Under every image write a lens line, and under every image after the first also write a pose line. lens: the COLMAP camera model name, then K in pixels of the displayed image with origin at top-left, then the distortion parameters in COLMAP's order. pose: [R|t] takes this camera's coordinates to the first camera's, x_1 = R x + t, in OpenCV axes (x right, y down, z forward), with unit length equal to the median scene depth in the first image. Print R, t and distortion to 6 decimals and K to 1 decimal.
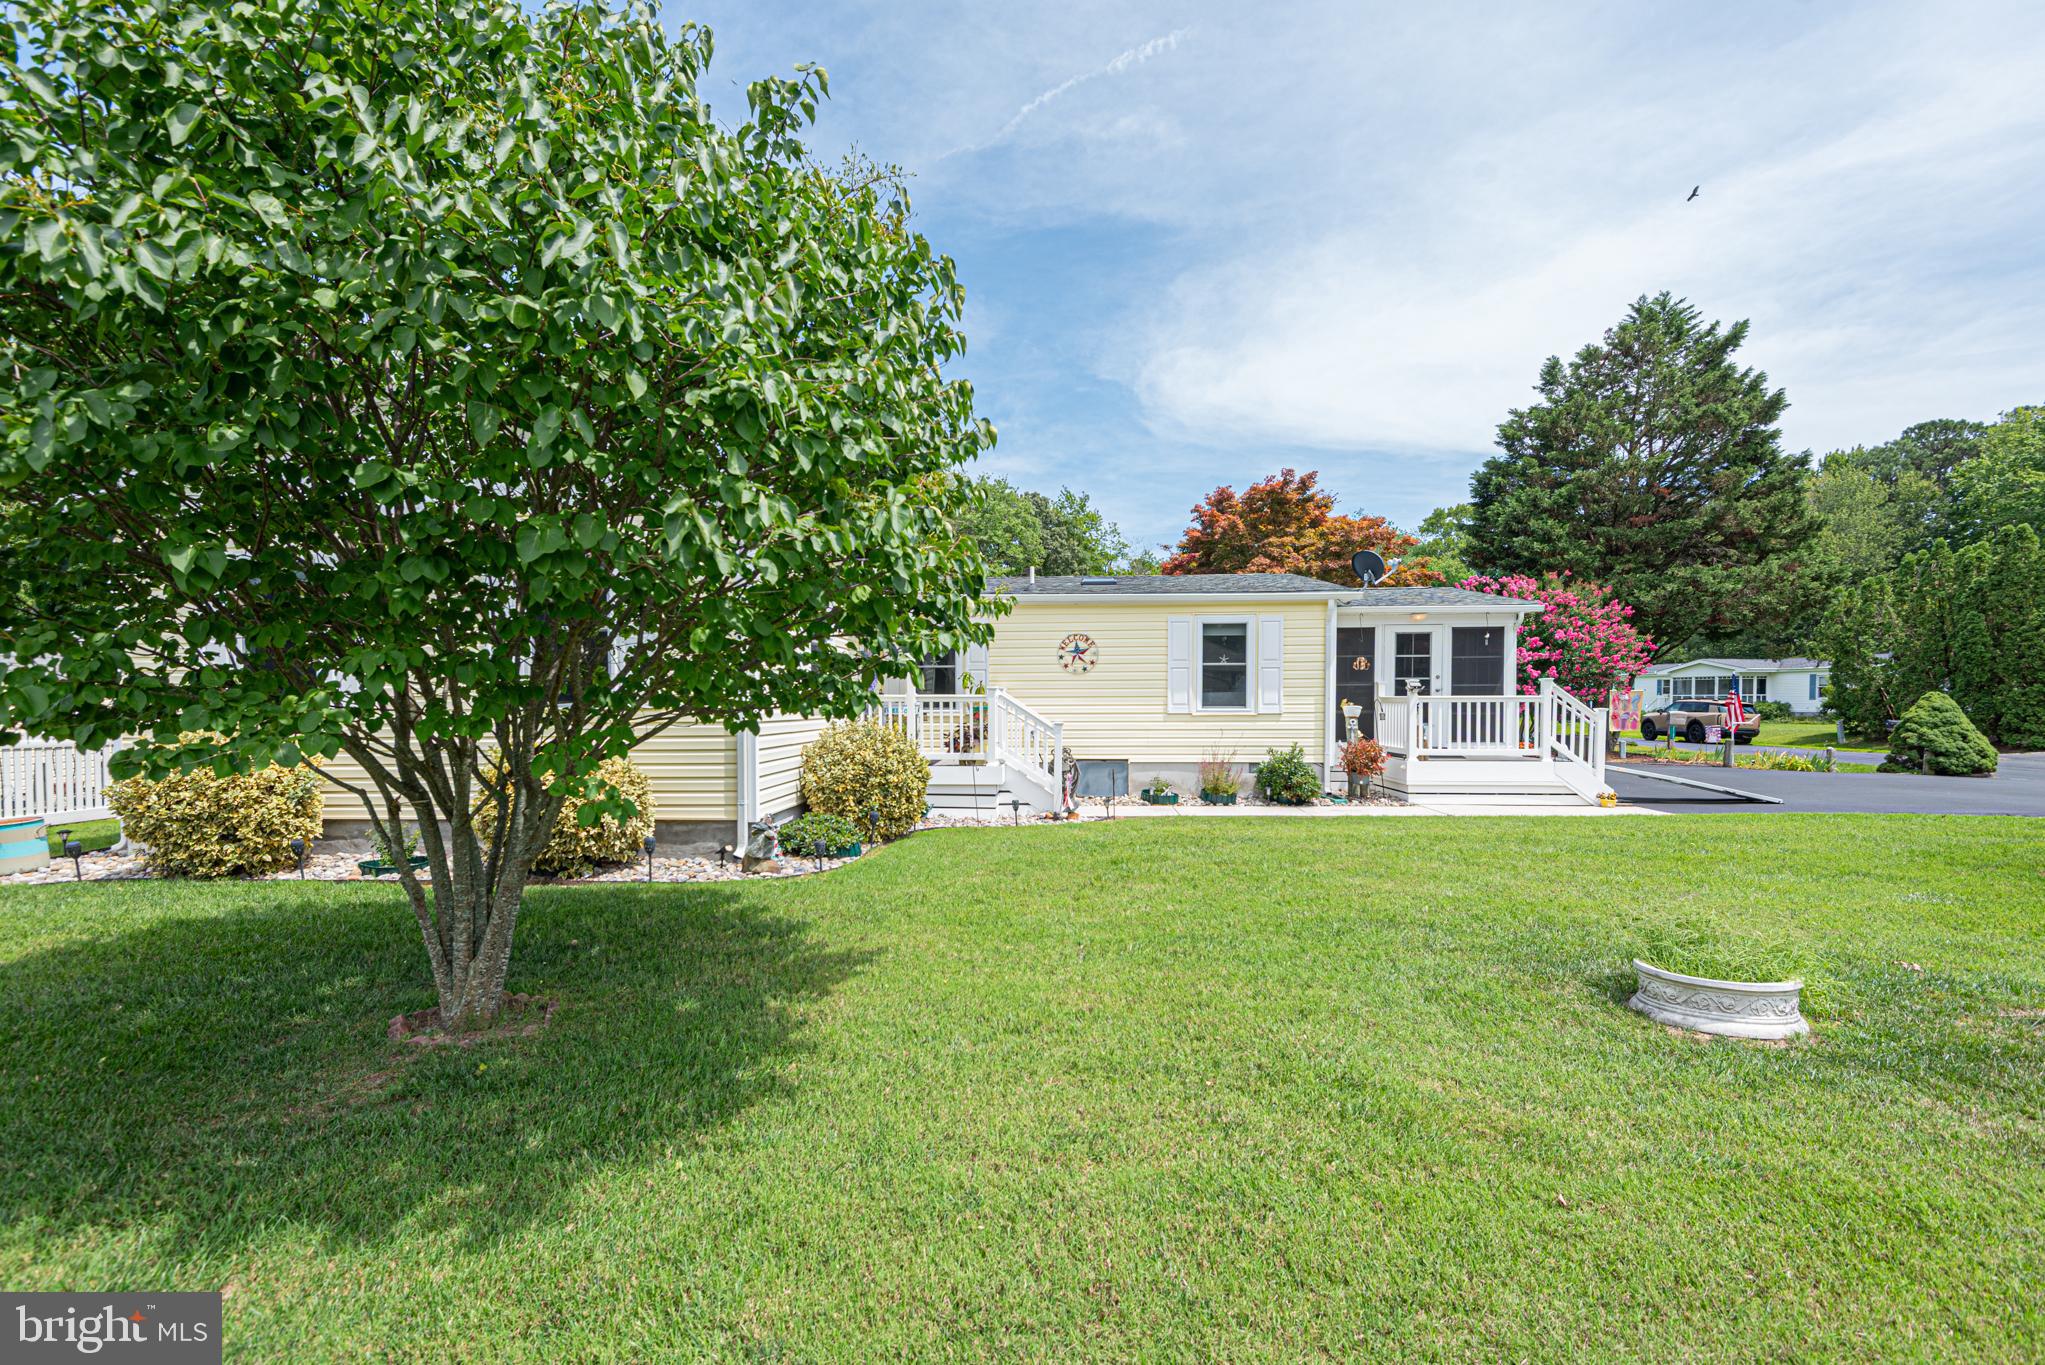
lens RADIAL K [[947.2, 0, 1013.8], [0, 947.2, 727.5], [0, 0, 1]] dist [0.035586, -0.028456]
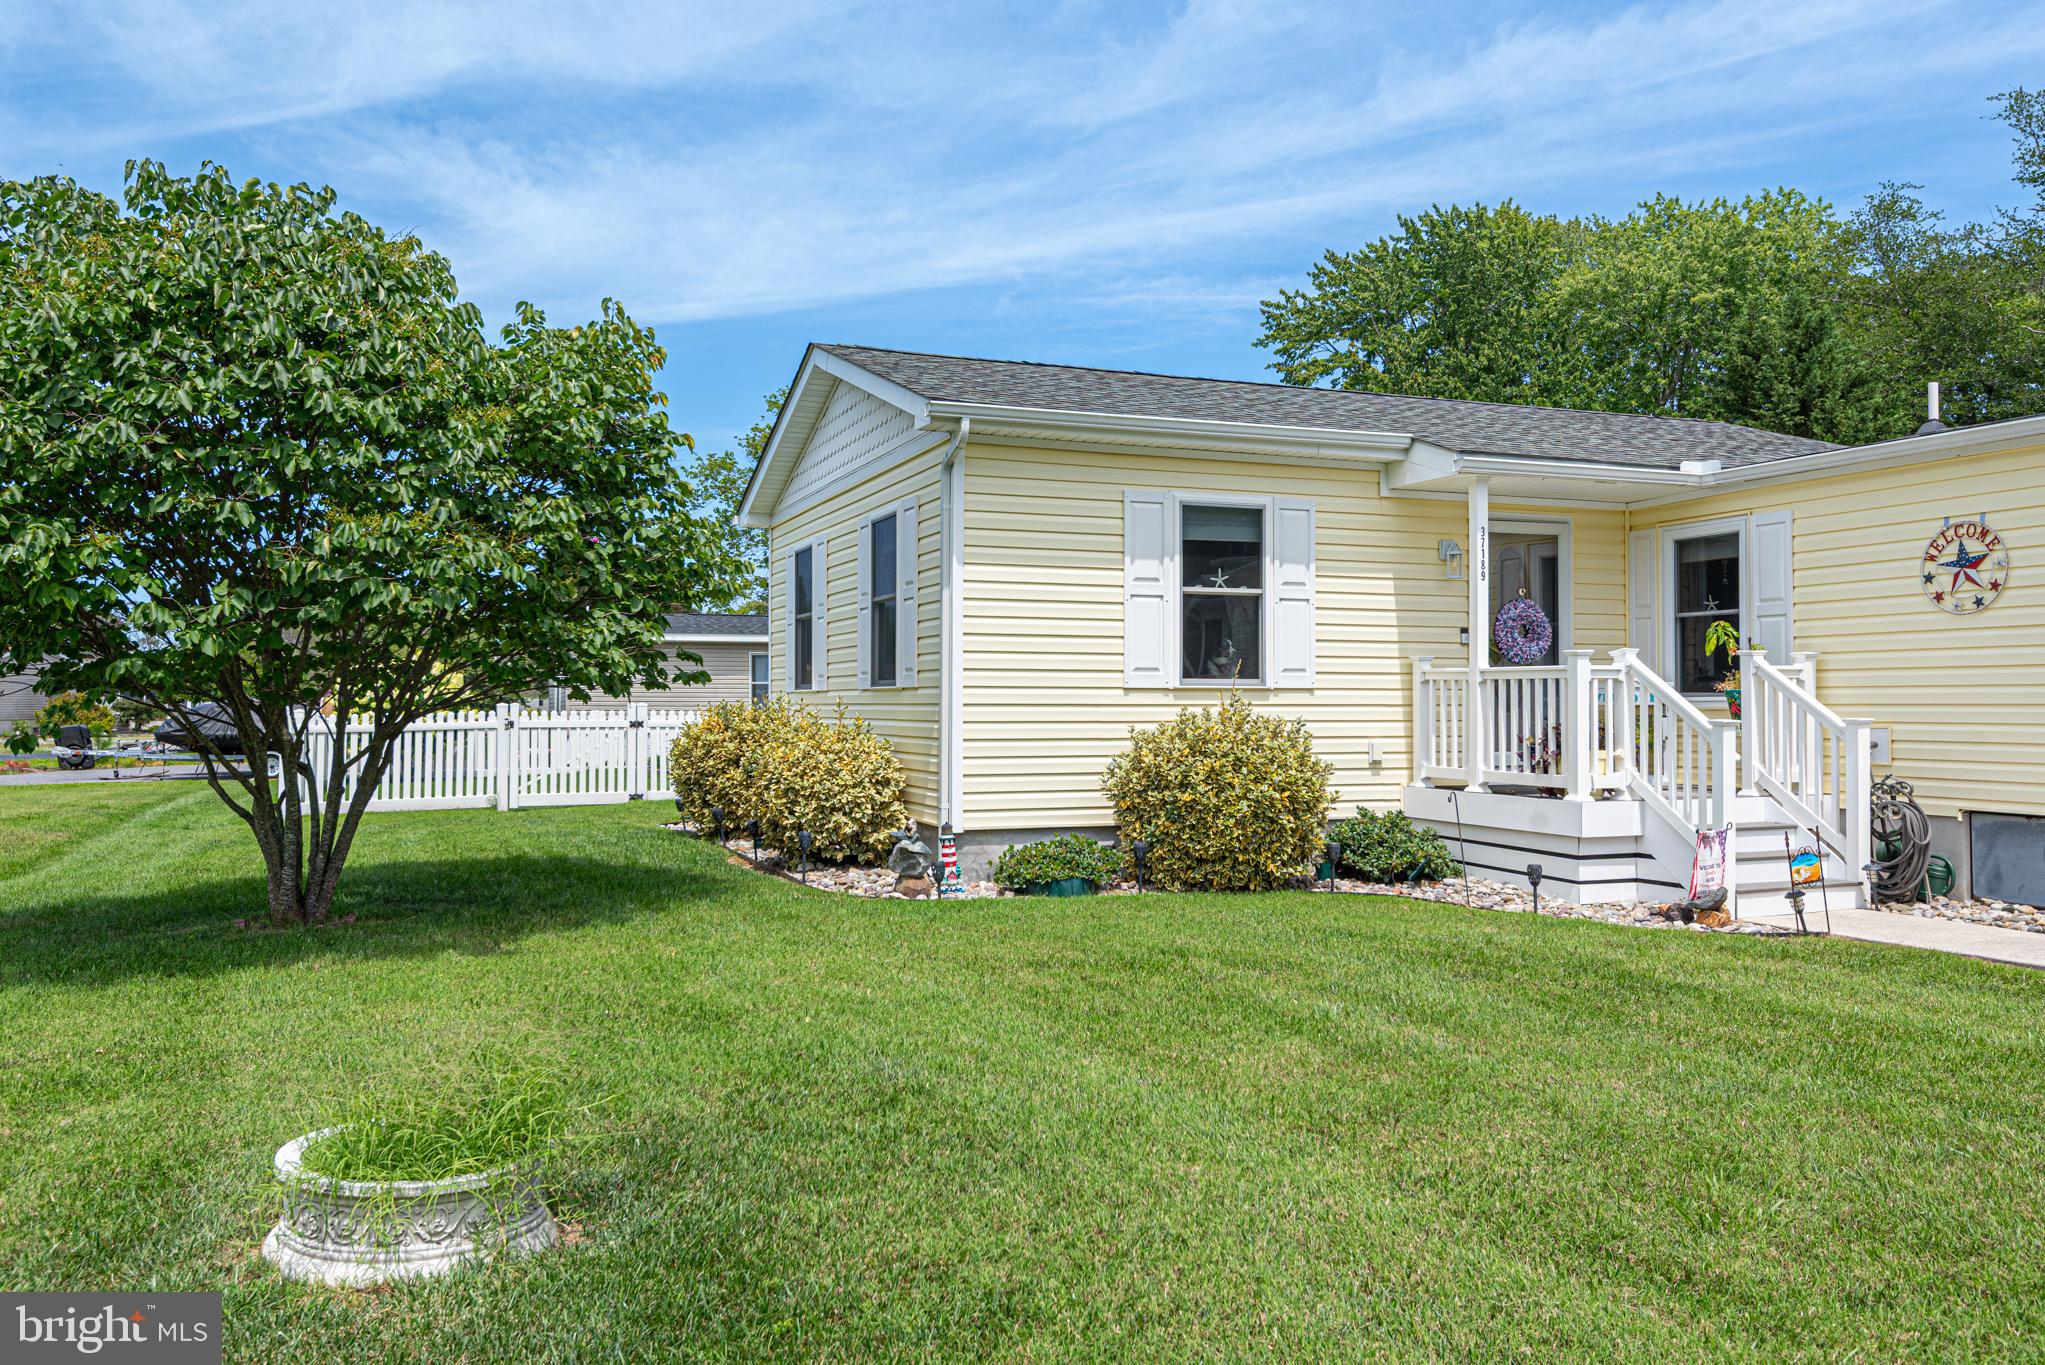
lens RADIAL K [[1503.6, 0, 1023.8], [0, 1503.6, 689.0], [0, 0, 1]] dist [0.050679, -0.053542]
pose [[0.445470, -0.003196, -0.895291, 0.501440], [-0.028426, 0.999439, -0.017711, 0.002491], [0.894845, 0.033339, 0.445130, 0.303360]]
